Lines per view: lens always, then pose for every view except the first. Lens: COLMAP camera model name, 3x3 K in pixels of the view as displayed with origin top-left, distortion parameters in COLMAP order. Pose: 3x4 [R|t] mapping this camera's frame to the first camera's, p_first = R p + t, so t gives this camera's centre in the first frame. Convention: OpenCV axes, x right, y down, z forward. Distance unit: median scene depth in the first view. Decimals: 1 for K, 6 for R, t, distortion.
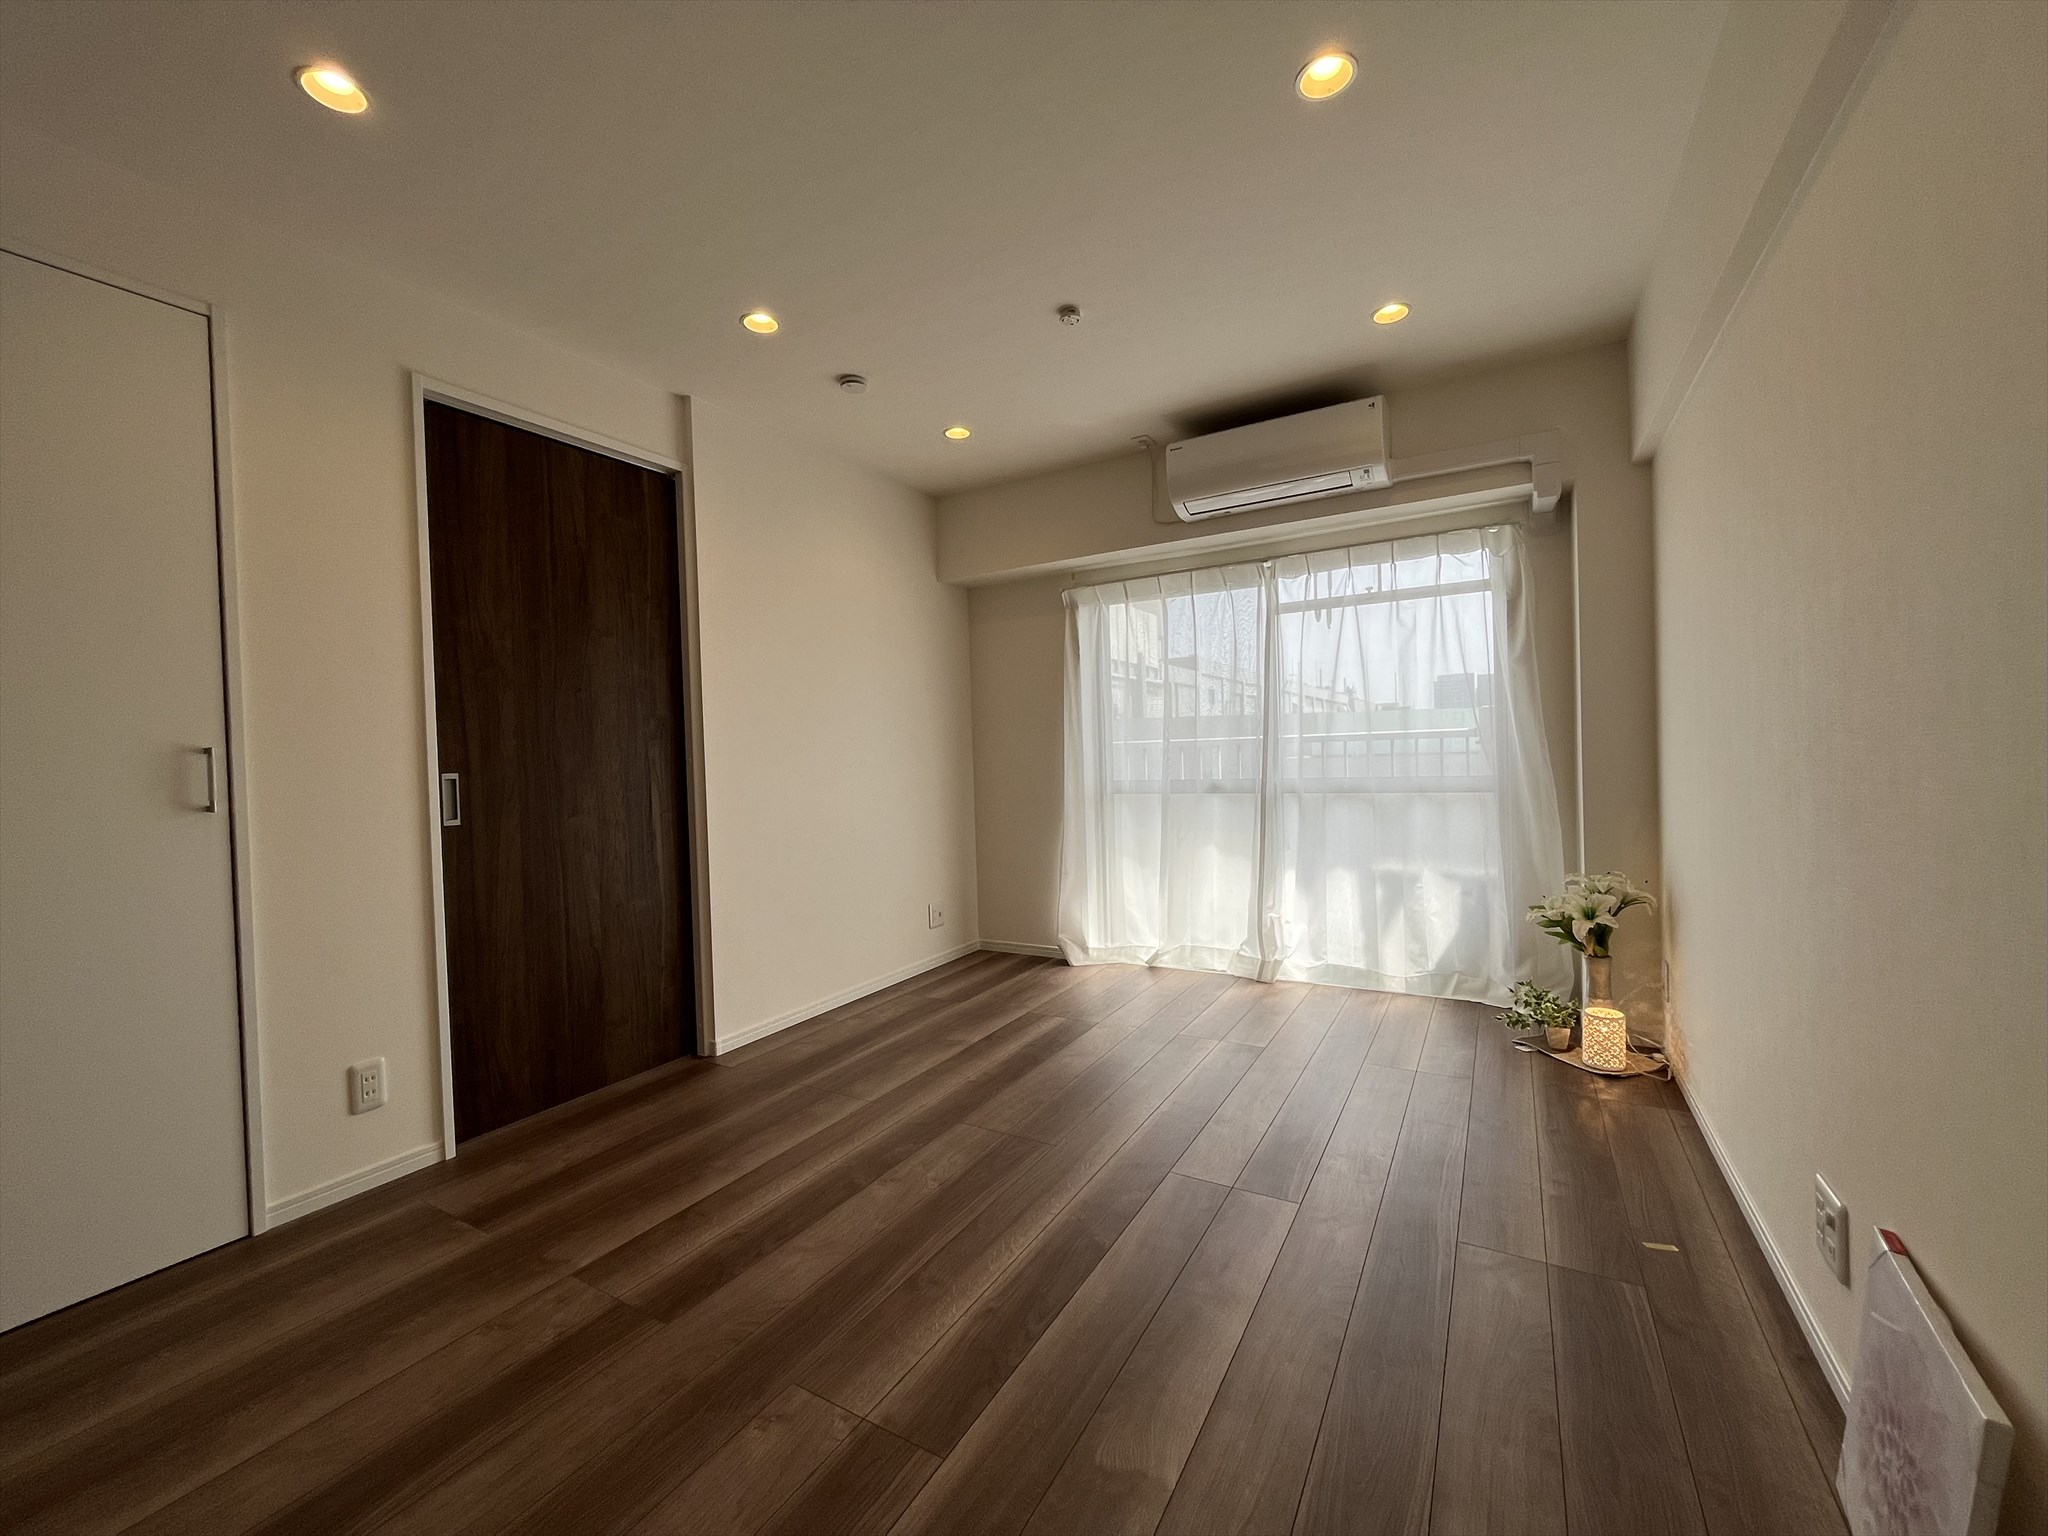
lens RADIAL K [[826.5, 0, 1009.7], [0, 826.5, 763.7], [0, 0, 1]] dist [-0.002590, -0.000169]
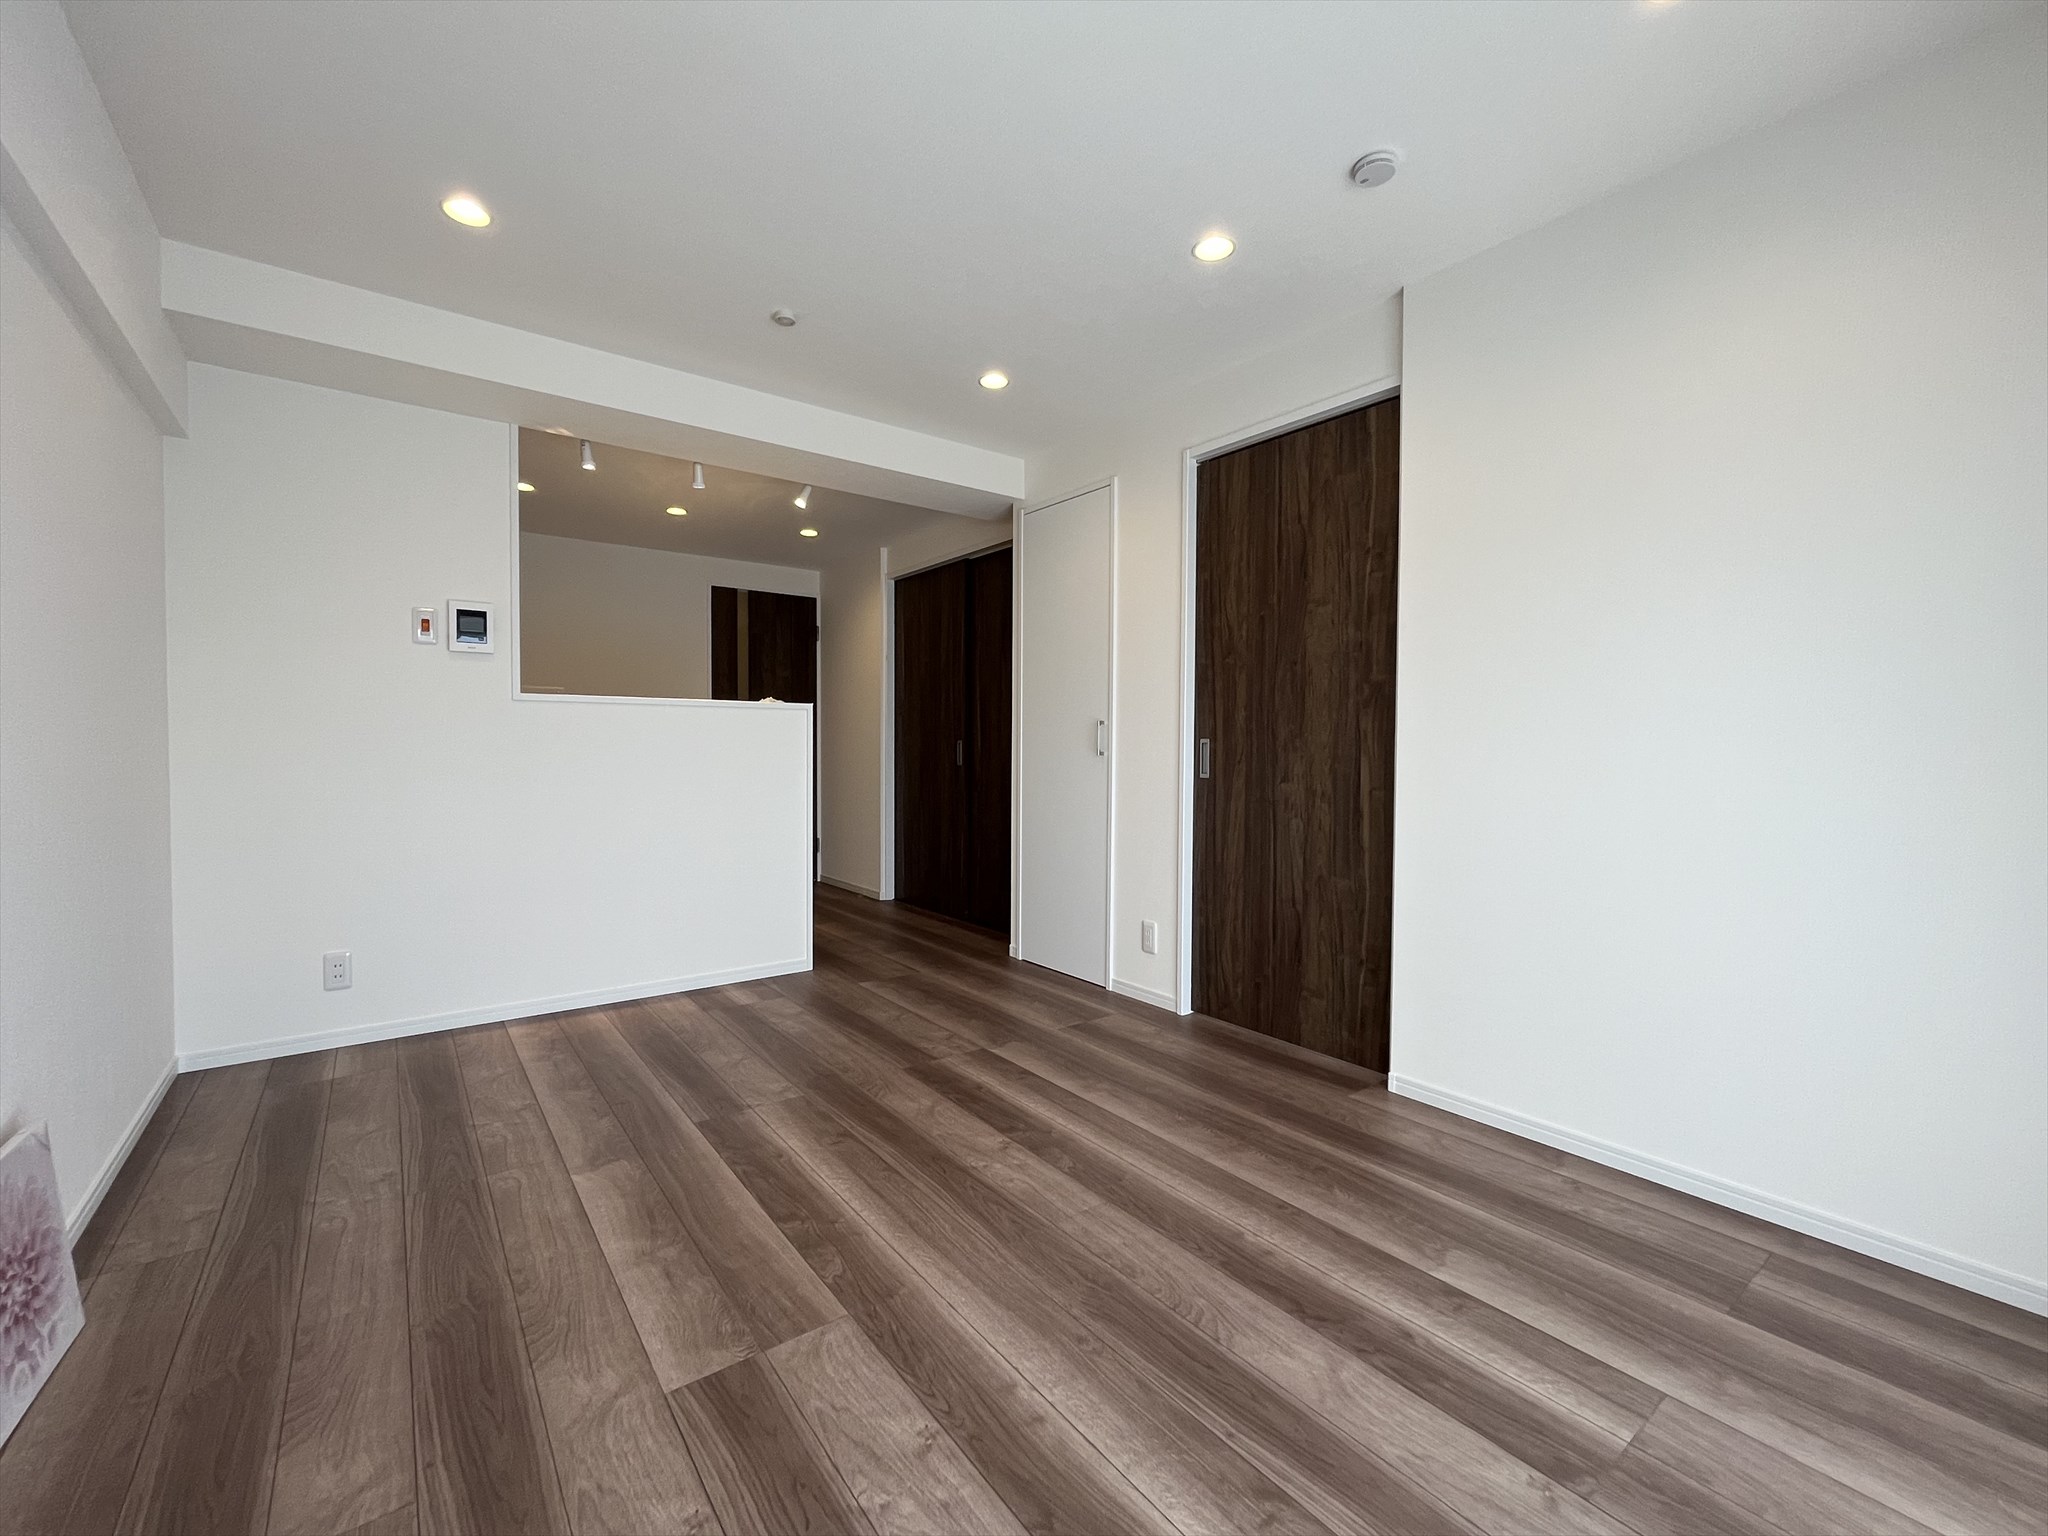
lens RADIAL K [[826.5, 0, 1009.7], [0, 826.5, 763.7], [0, 0, 1]] dist [-0.002590, -0.000169]
pose [[-0.367222, 0.054541, -0.928533, 0.604237], [-0.004210, 0.998172, 0.060297, -0.023856], [0.930124, 0.026051, -0.366321, 1.061148]]
